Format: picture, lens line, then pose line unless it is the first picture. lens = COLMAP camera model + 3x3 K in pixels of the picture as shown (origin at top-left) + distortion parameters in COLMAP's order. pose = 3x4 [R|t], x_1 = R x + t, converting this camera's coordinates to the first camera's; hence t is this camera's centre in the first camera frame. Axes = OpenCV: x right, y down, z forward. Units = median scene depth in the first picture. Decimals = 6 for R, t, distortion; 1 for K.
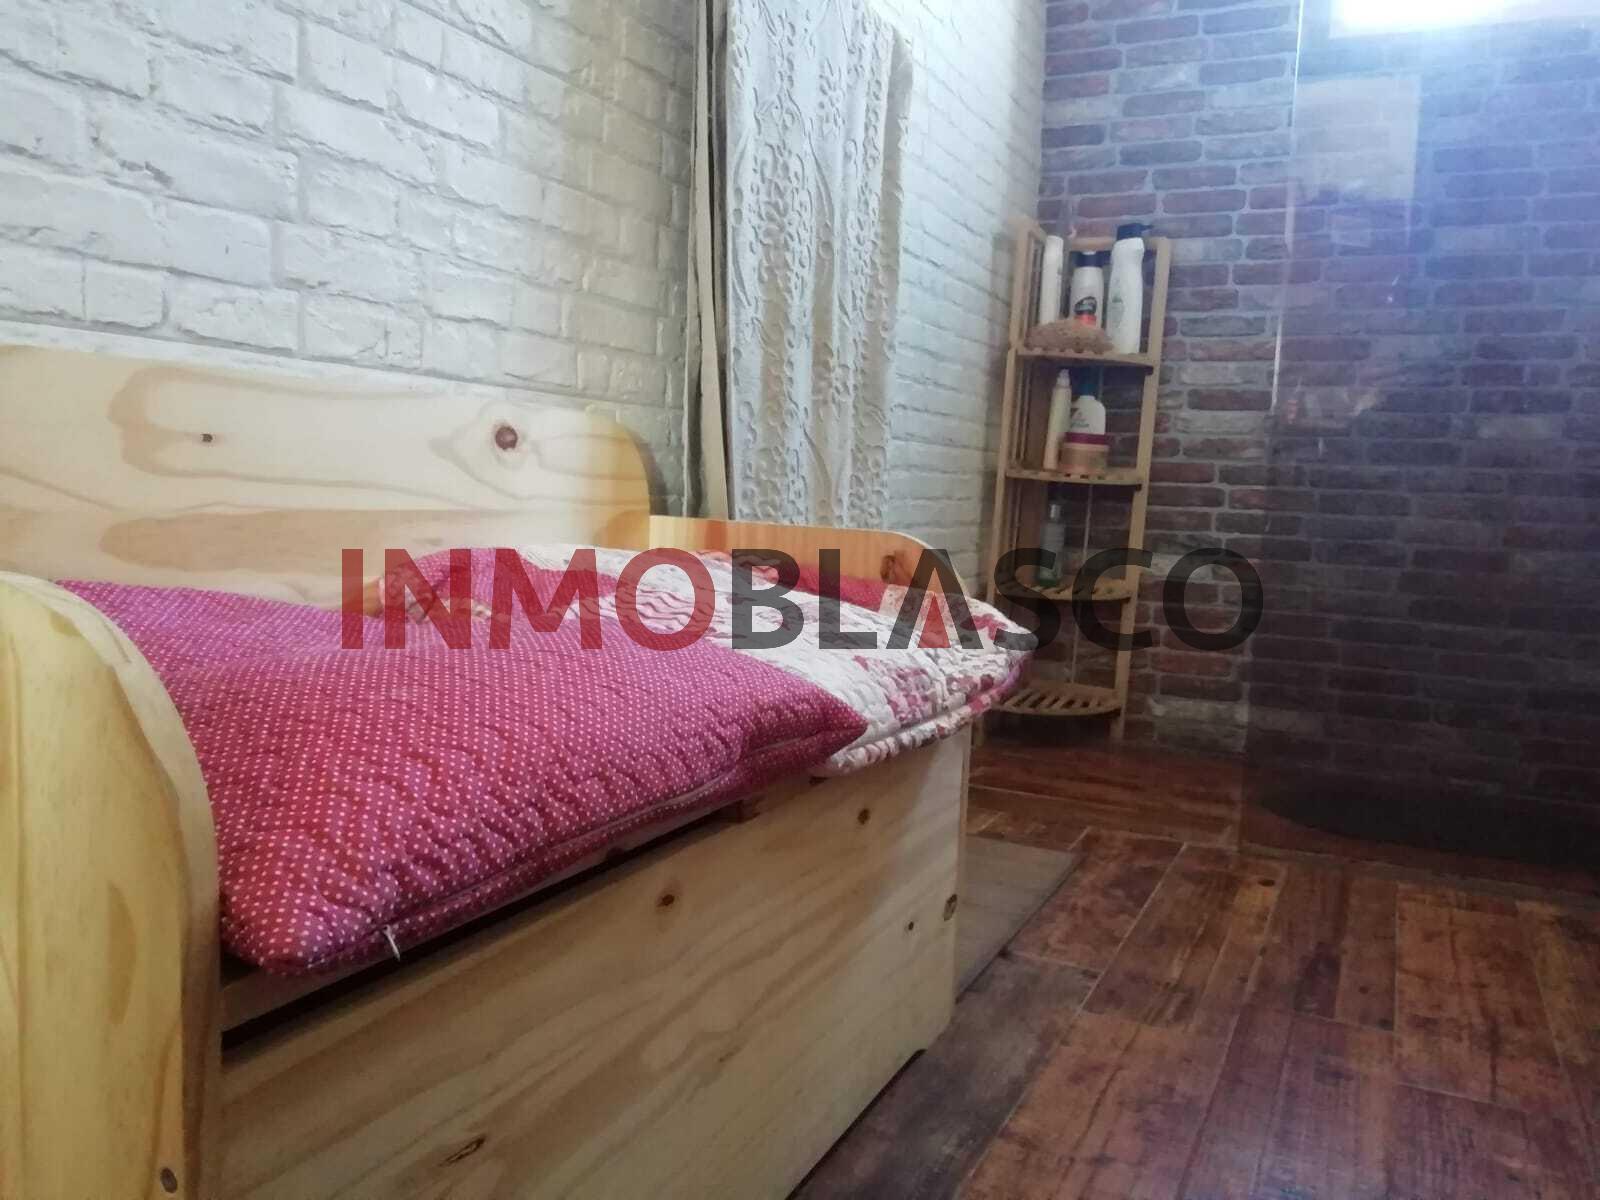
lens RADIAL K [[1237.4, 0, 790.4], [0, 1237.4, 608.1], [0, 0, 1]] dist [-0.005837, -0.016245]
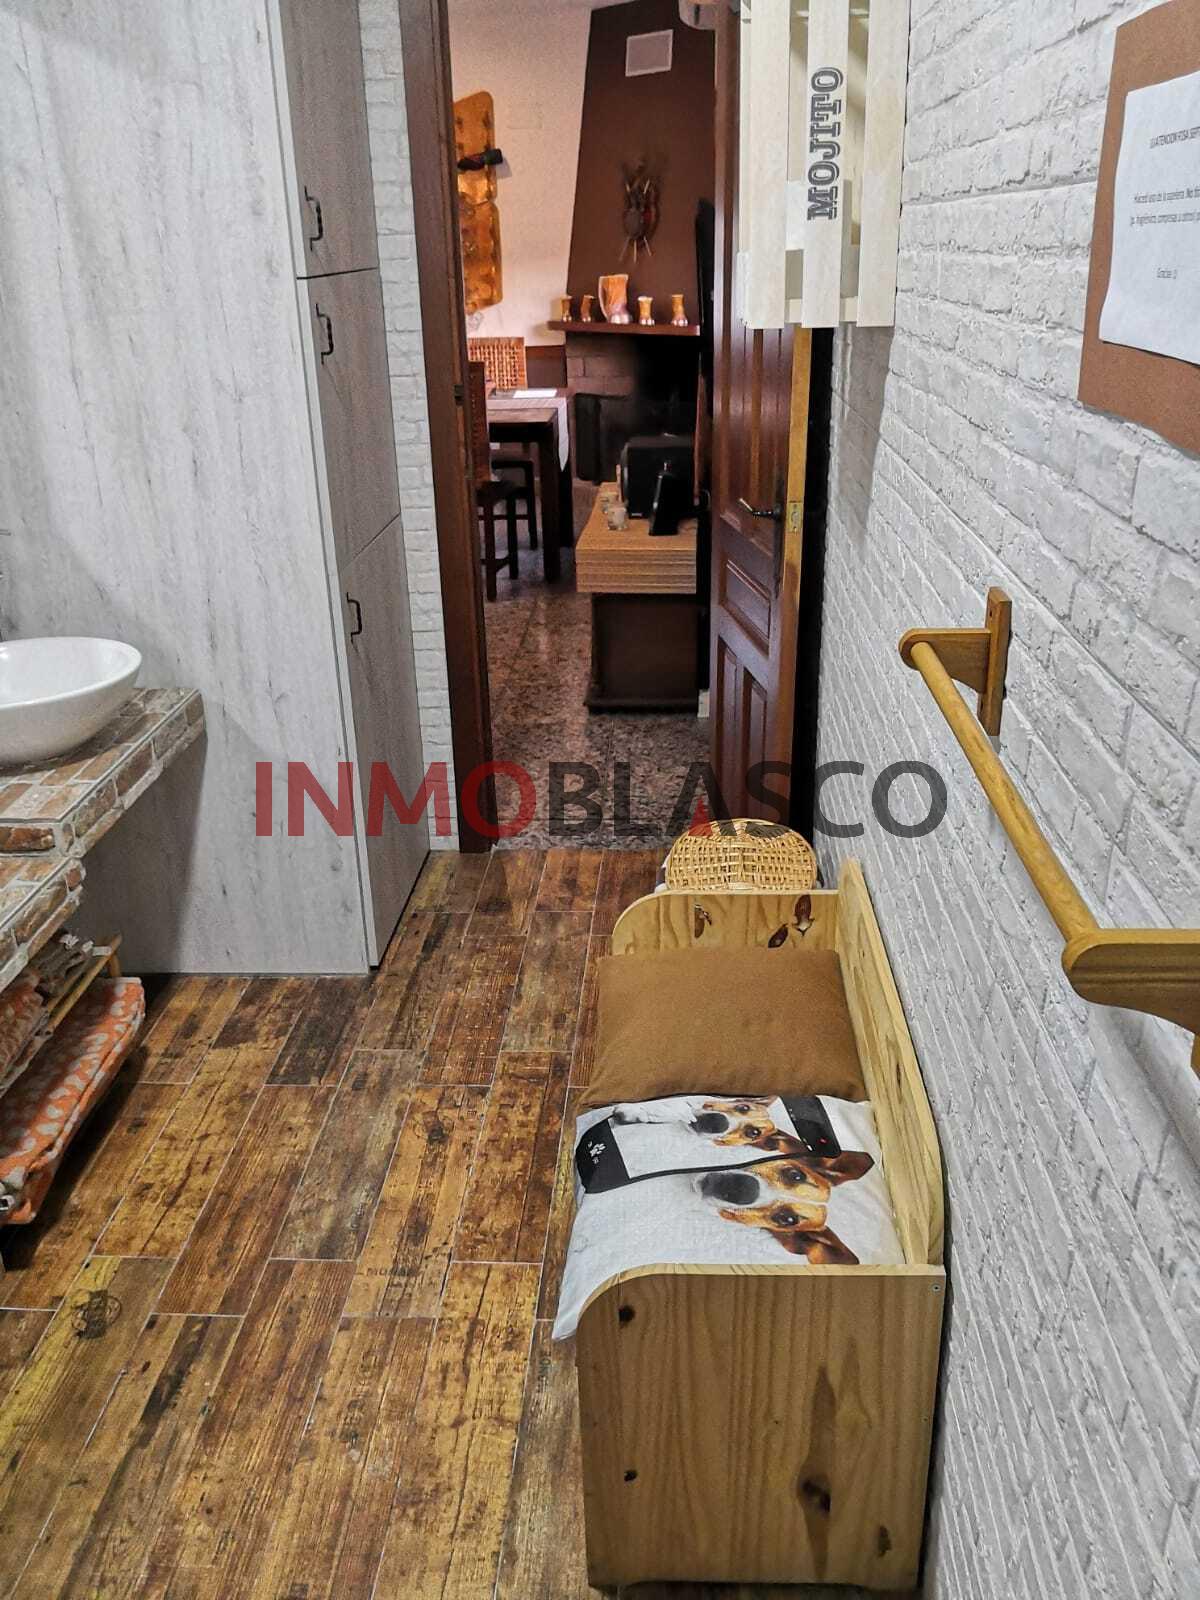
lens RADIAL K [[1297.6, 0, 605.1], [0, 1297.6, 795.9], [0, 0, 1]] dist [0.005580, -0.022253]
pose [[-0.918684, 0.140603, -0.369120, 0.240034], [-0.051938, 0.883385, 0.465760, -0.462839], [0.391563, 0.447058, -0.804250, 0.846861]]
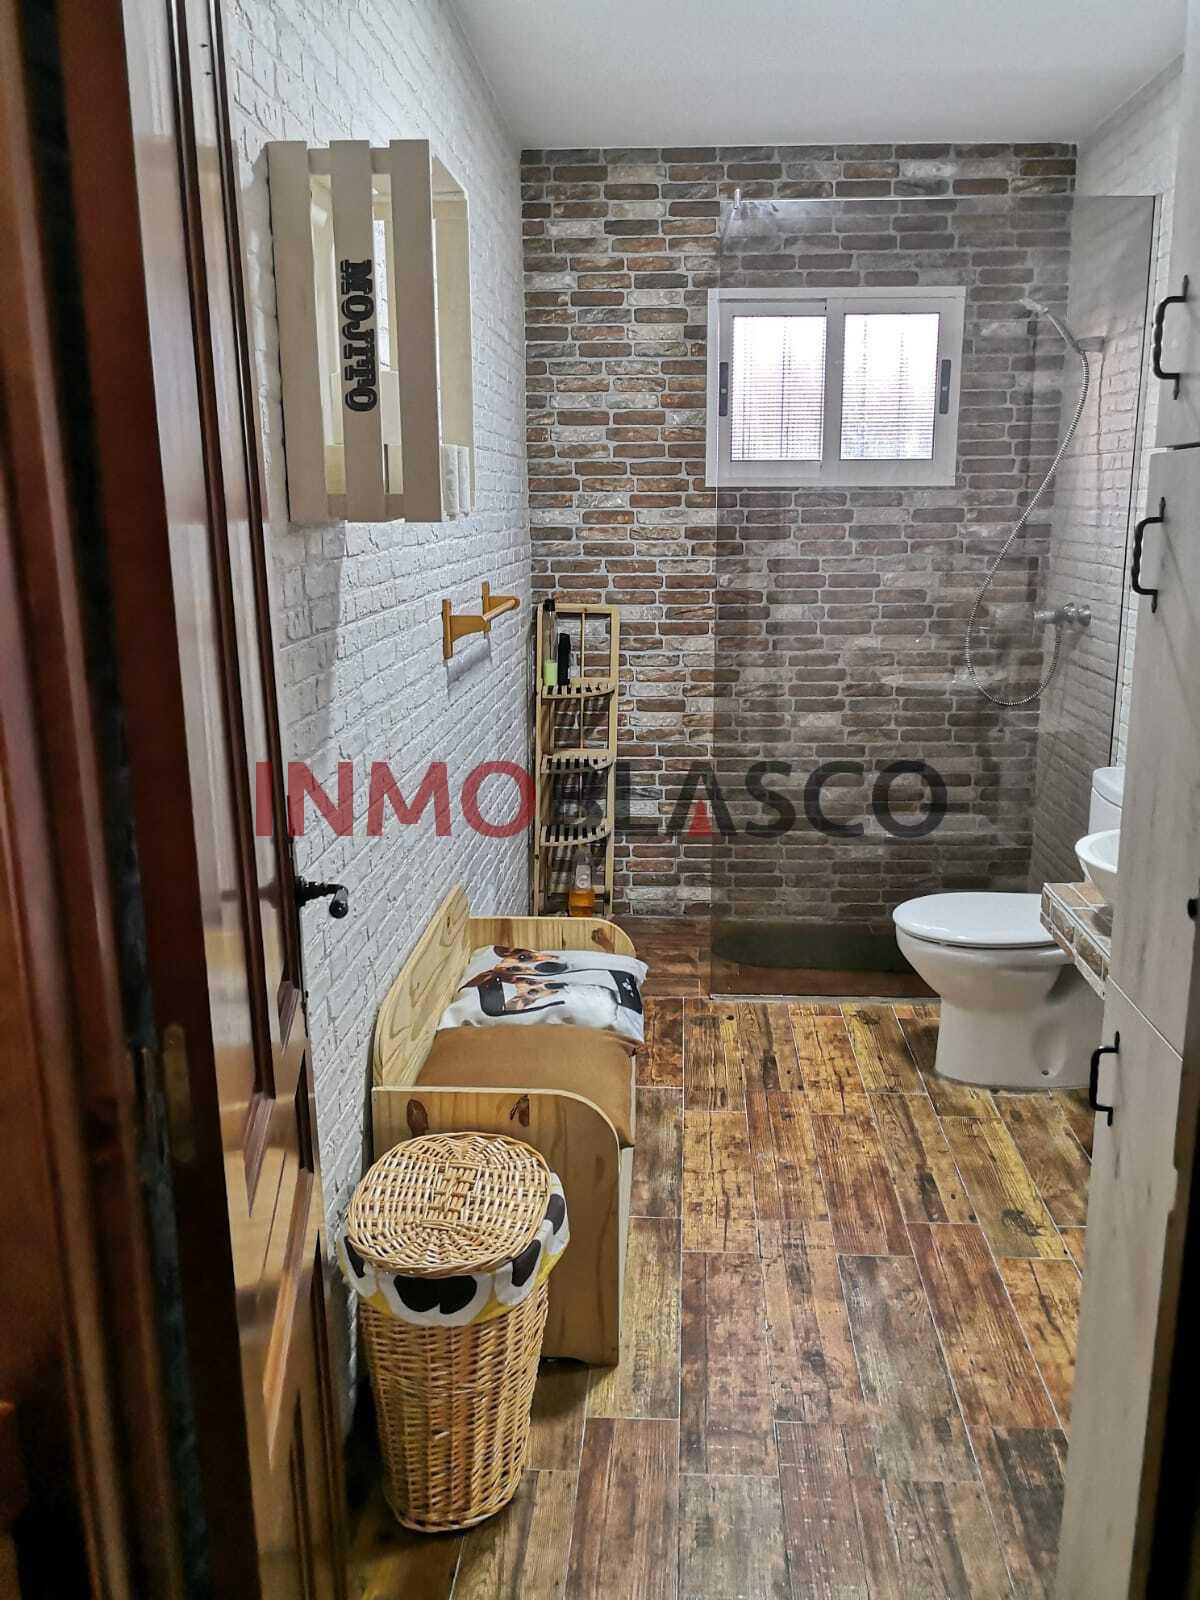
lens RADIAL K [[1297.6, 0, 605.5], [0, 1297.6, 800.4], [0, 0, 1]] dist [0.005580, -0.022253]
pose [[0.919464, -0.129999, 0.371061, -0.362058], [0.079344, 0.985691, 0.148722, -0.307492], [-0.385085, -0.107303, 0.916622, -0.547146]]
